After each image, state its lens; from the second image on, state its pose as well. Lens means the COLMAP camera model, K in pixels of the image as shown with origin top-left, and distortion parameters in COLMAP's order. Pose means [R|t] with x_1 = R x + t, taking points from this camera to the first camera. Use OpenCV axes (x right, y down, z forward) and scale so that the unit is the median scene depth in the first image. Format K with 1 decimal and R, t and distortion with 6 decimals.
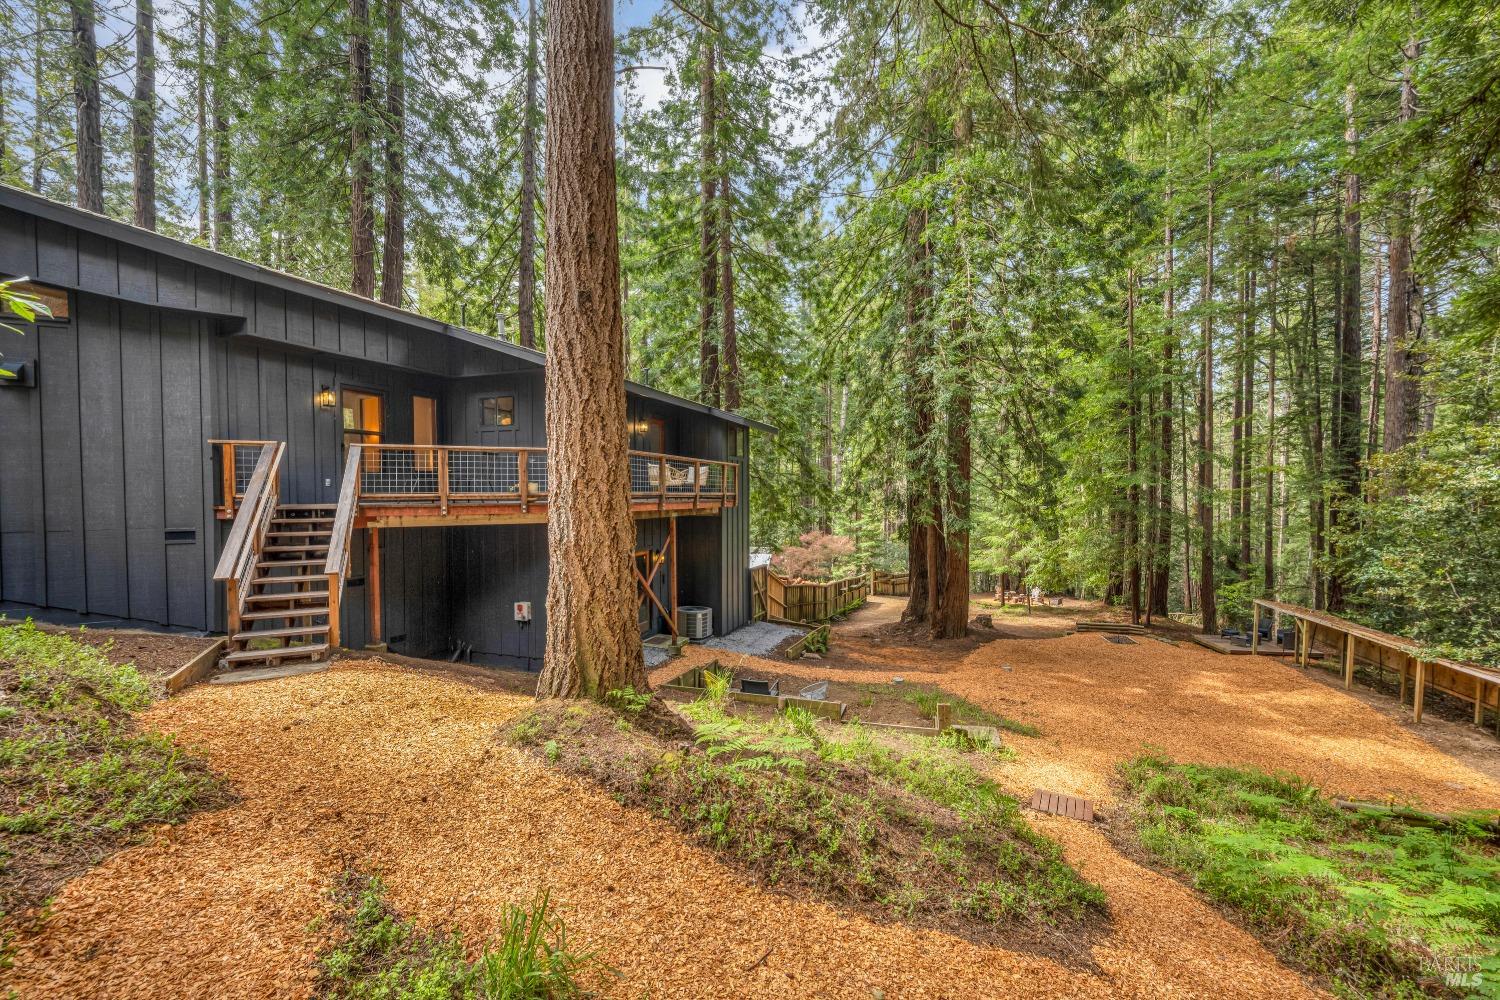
lens RADIAL K [[586.2, 0, 749.8], [0, 586.2, 501.0], [0, 0, 1]] dist [-0.001569, -0.000545]
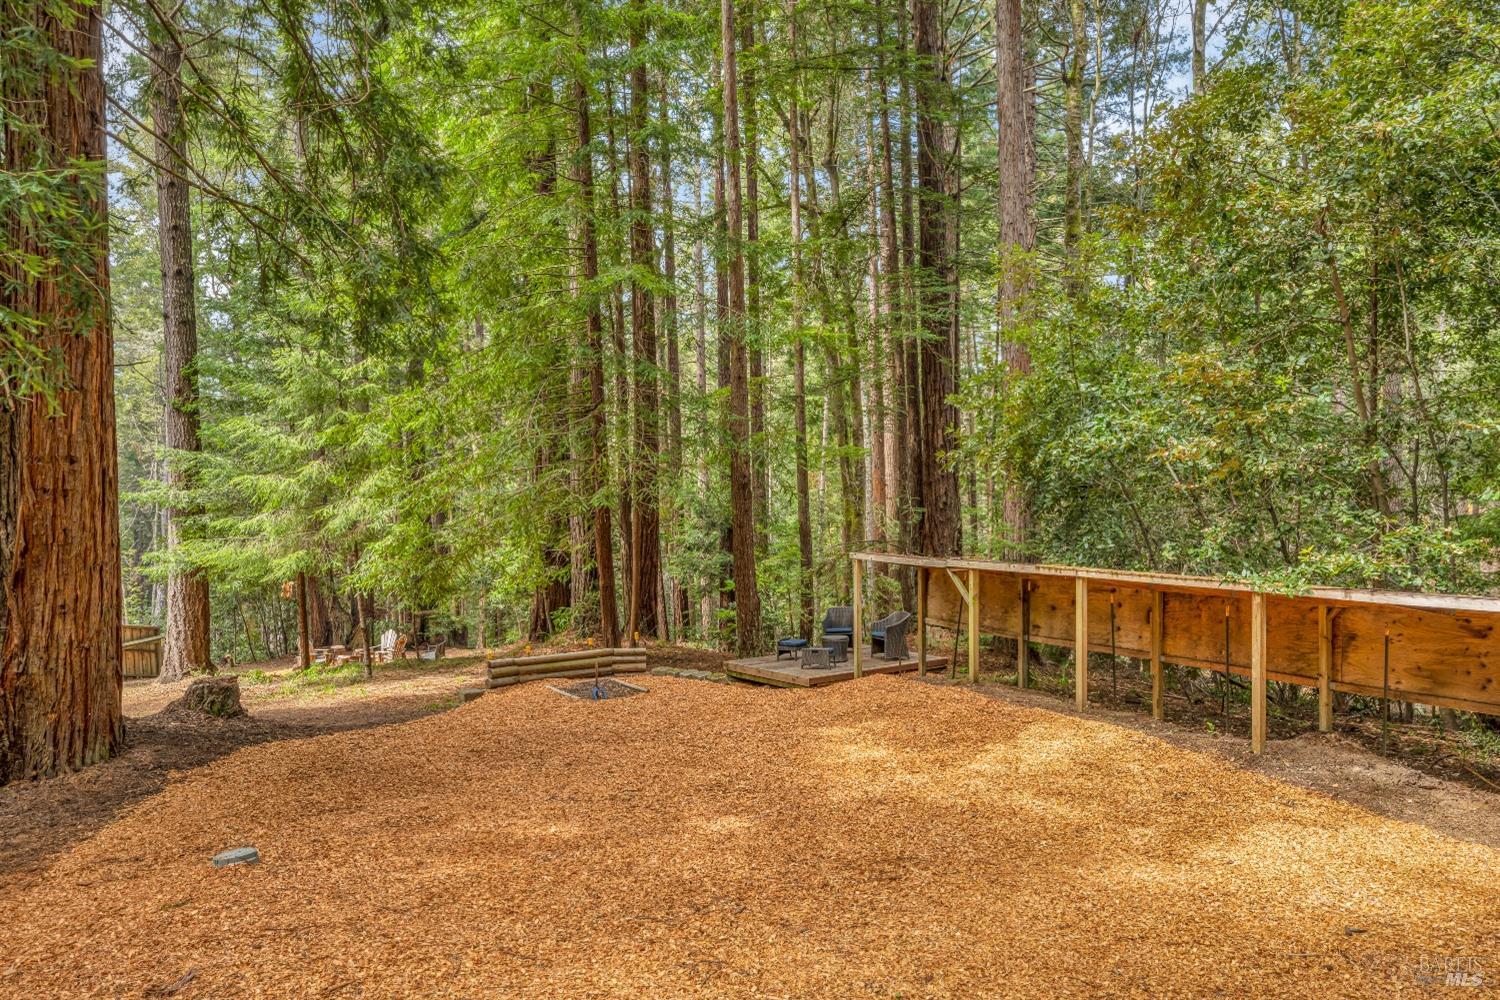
lens RADIAL K [[1102.8, 0, 753.8], [0, 1102.8, 502.5], [0, 0, 1]] dist [0.035252, 0.003385]
pose [[0.717313, -0.019462, 0.696479, 0.413373], [0.026519, 0.999648, 0.000622, 0.226652], [-0.696246, 0.018024, 0.717576, 0.808685]]
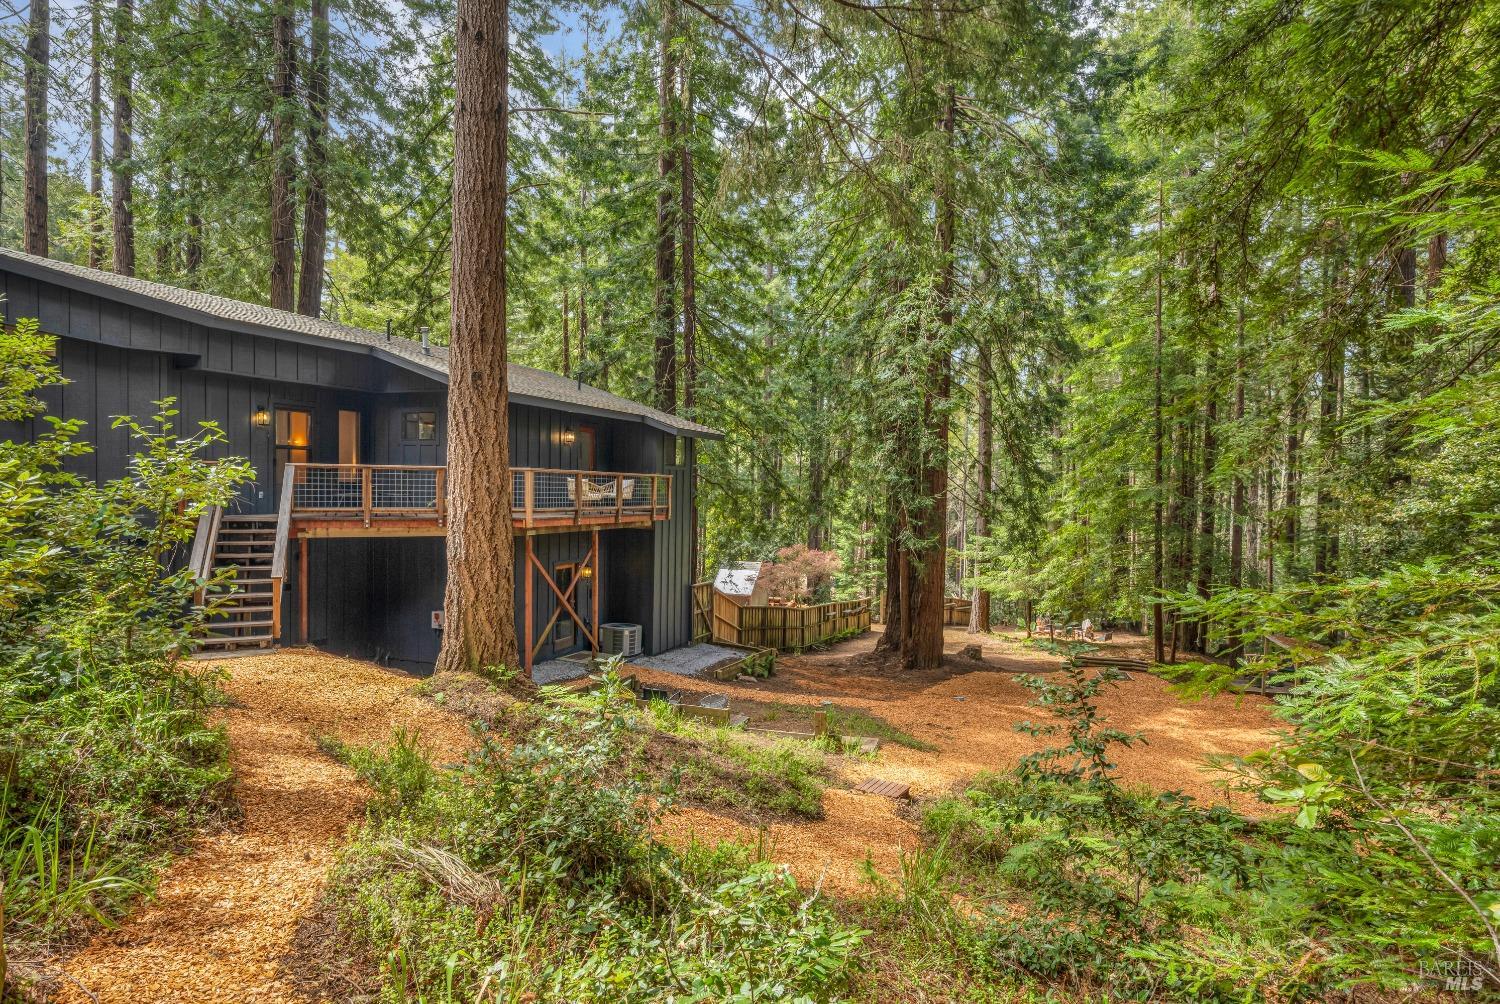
lens RADIAL K [[789.4, 0, 758.8], [0, 789.4, 503.8], [0, 0, 1]] dist [-0.000806, 0.002469]
pose [[0.999663, 0.022491, -0.012935, 0.183371], [-0.022399, 0.999723, 0.007212, -0.038100], [0.013094, -0.006920, 0.999890, -0.373245]]
